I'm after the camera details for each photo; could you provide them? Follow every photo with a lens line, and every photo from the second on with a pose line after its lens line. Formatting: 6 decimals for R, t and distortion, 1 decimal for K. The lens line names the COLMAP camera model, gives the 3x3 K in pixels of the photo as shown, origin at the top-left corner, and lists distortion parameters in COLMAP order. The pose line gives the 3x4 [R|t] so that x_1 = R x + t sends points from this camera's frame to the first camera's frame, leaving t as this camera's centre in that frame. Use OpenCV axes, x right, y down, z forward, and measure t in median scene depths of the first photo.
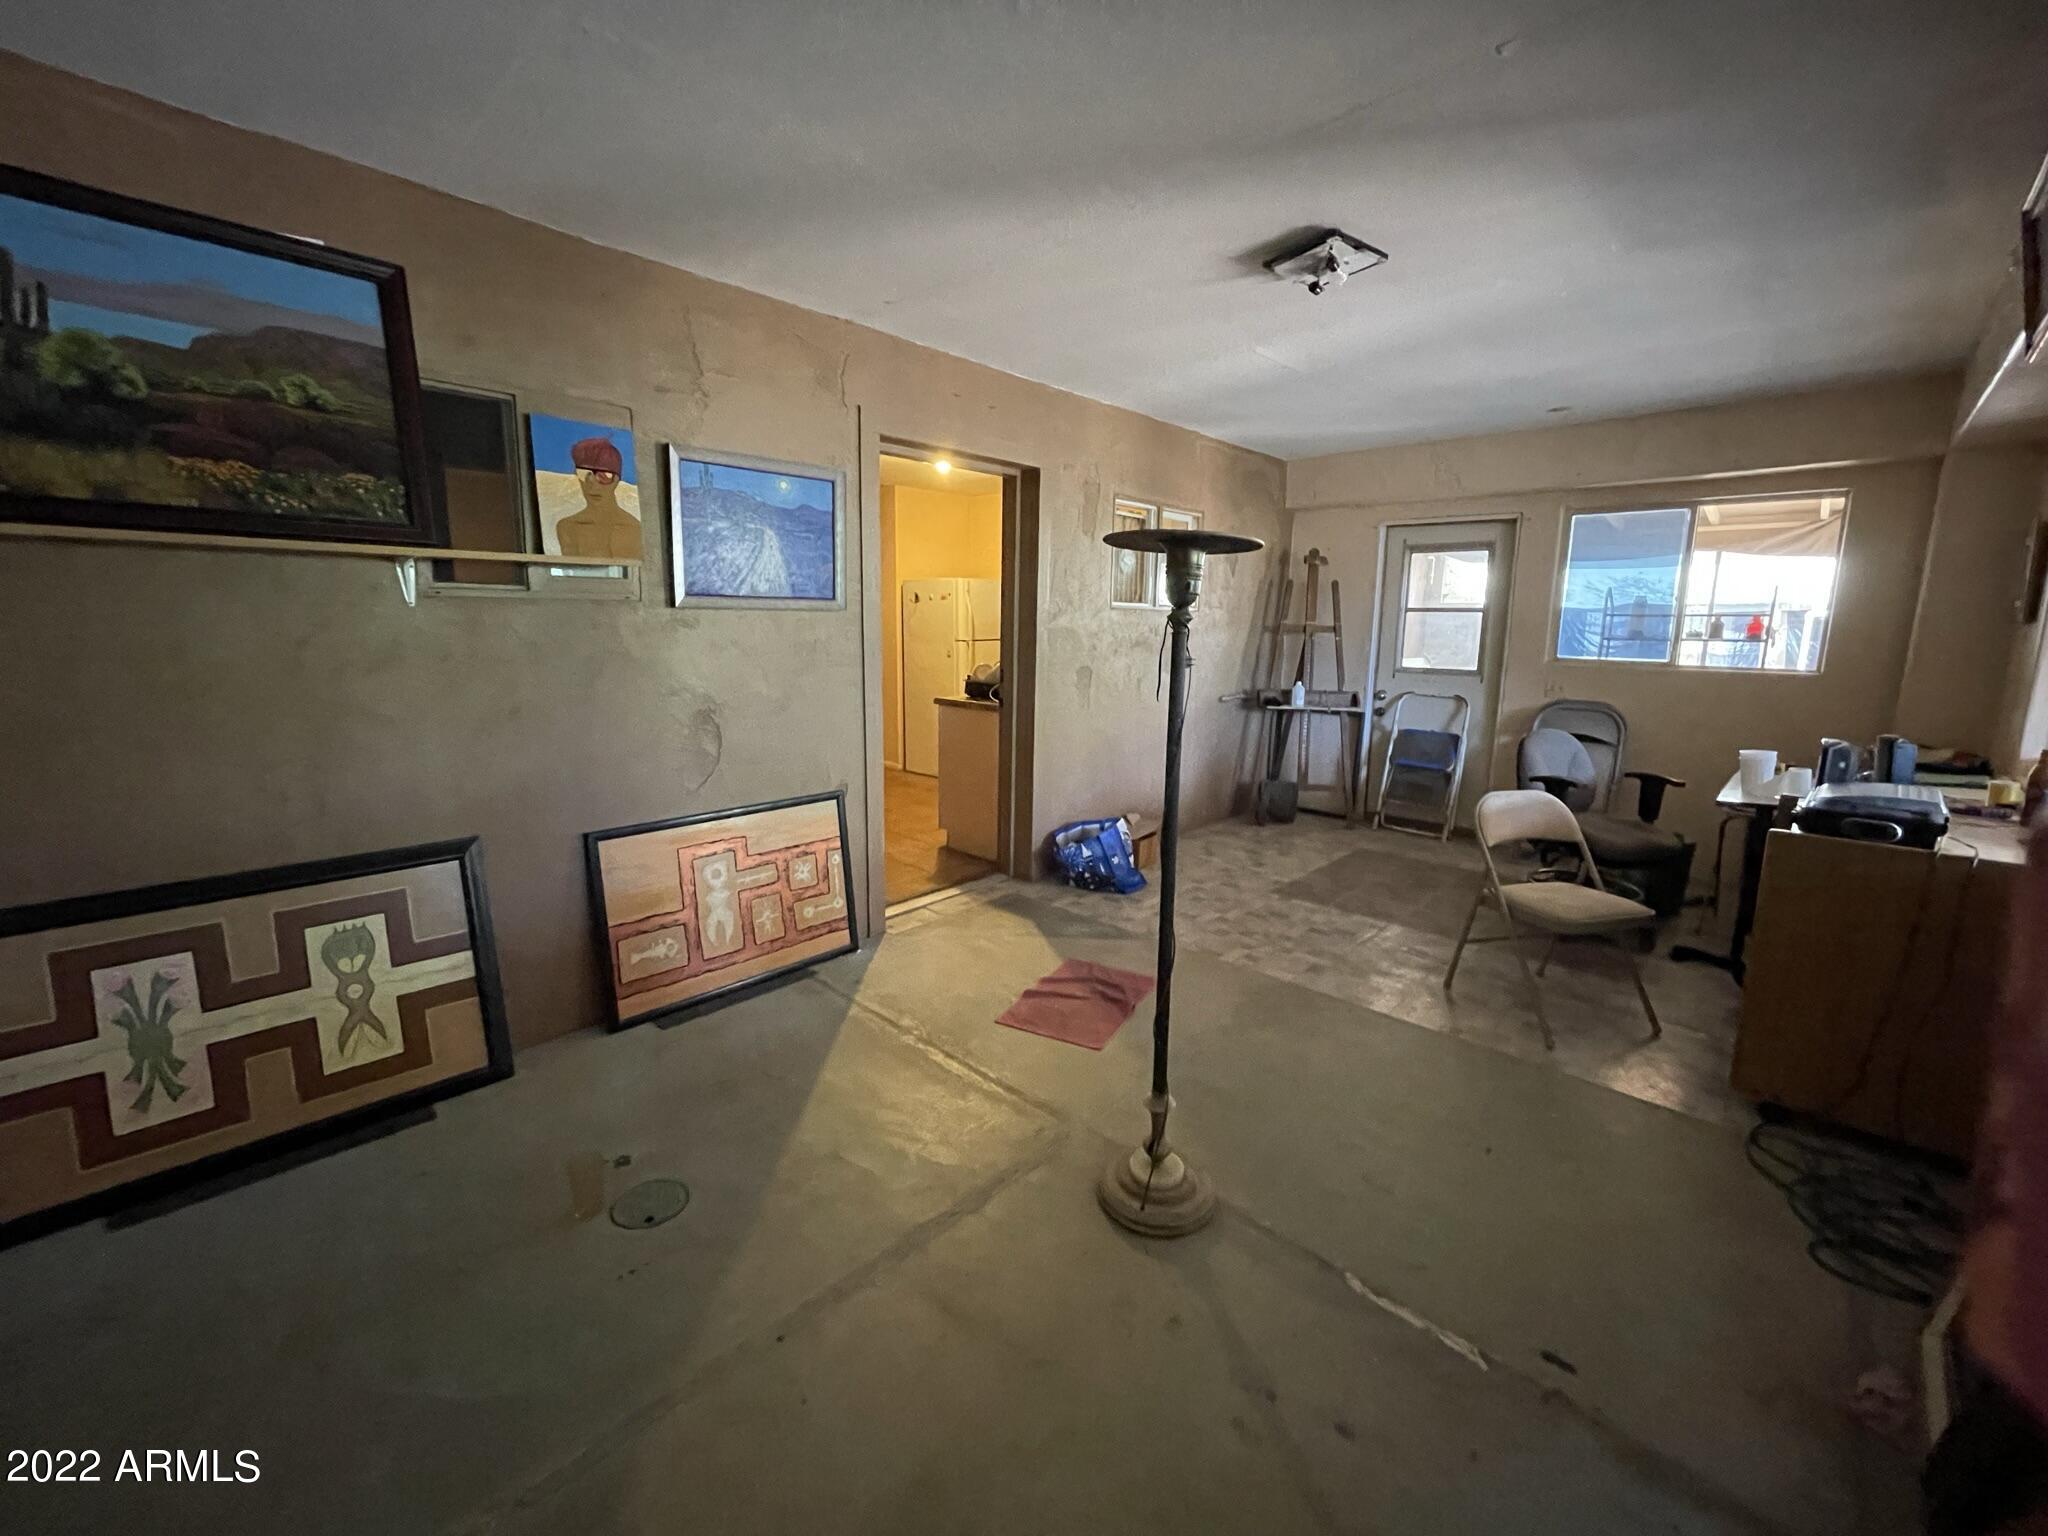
lens RADIAL K [[818.8, 0, 1027.8], [0, 818.8, 752.0], [0, 0, 1]] dist [-0.000622, -0.000134]
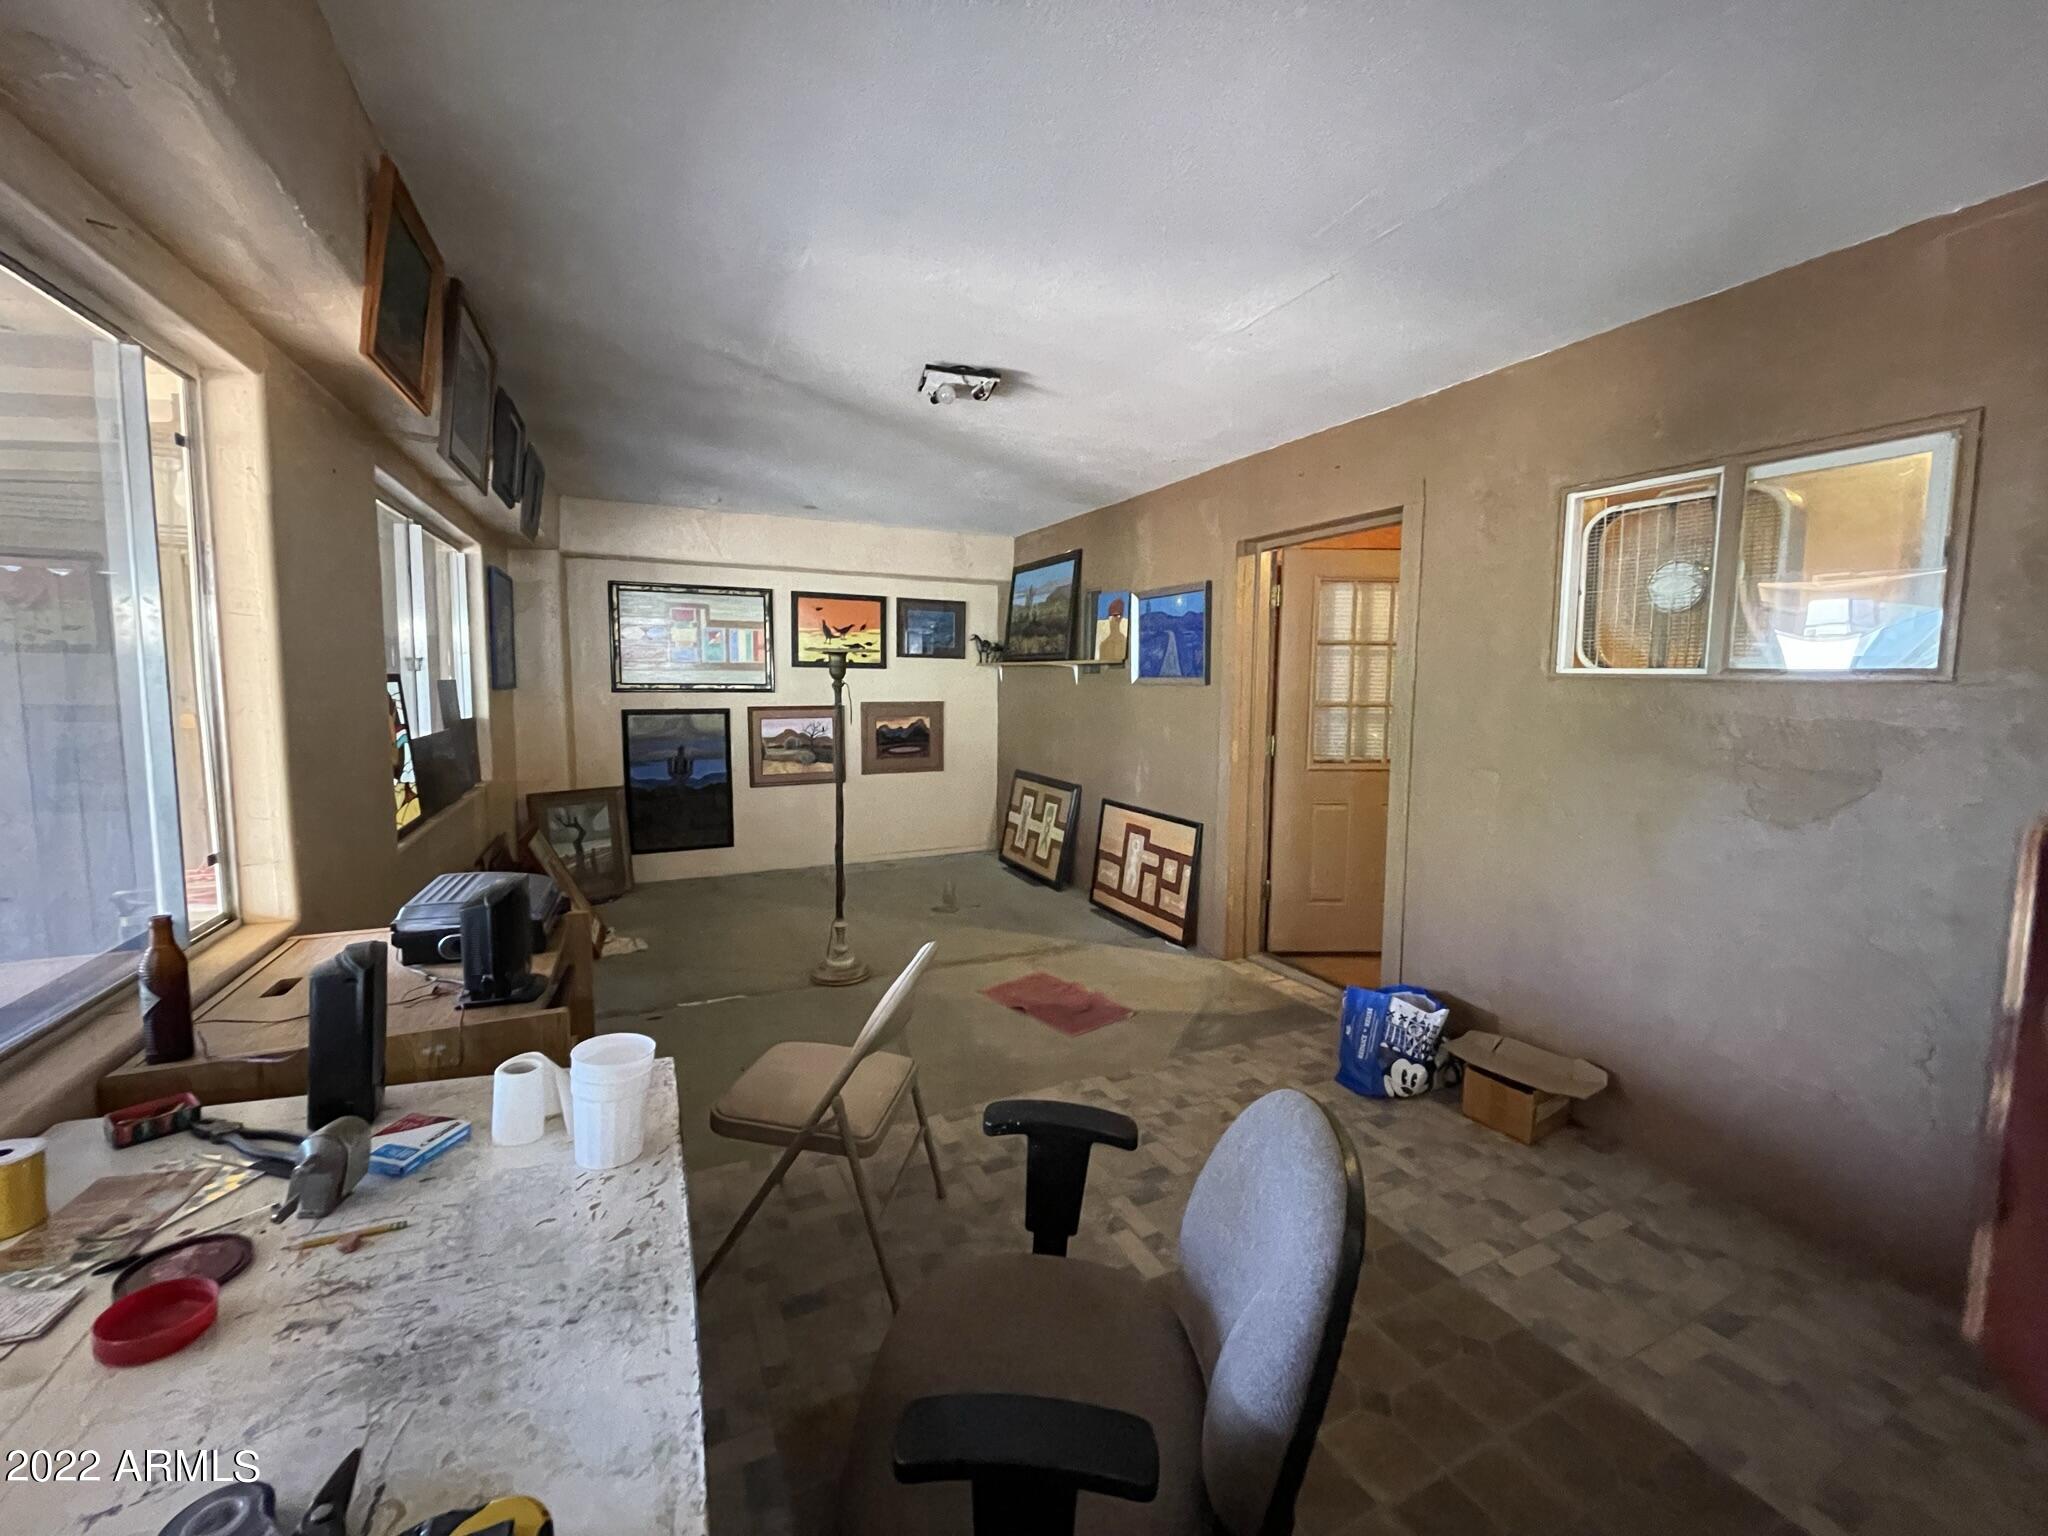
lens RADIAL K [[818.8, 0, 1027.8], [0, 818.8, 752.0], [0, 0, 1]] dist [-0.000622, -0.000134]
pose [[-0.351359, 0.065141, -0.933972, 1.198586], [-0.170933, 0.976346, 0.132401, -0.211303], [0.920504, 0.206167, -0.331914, 1.302041]]
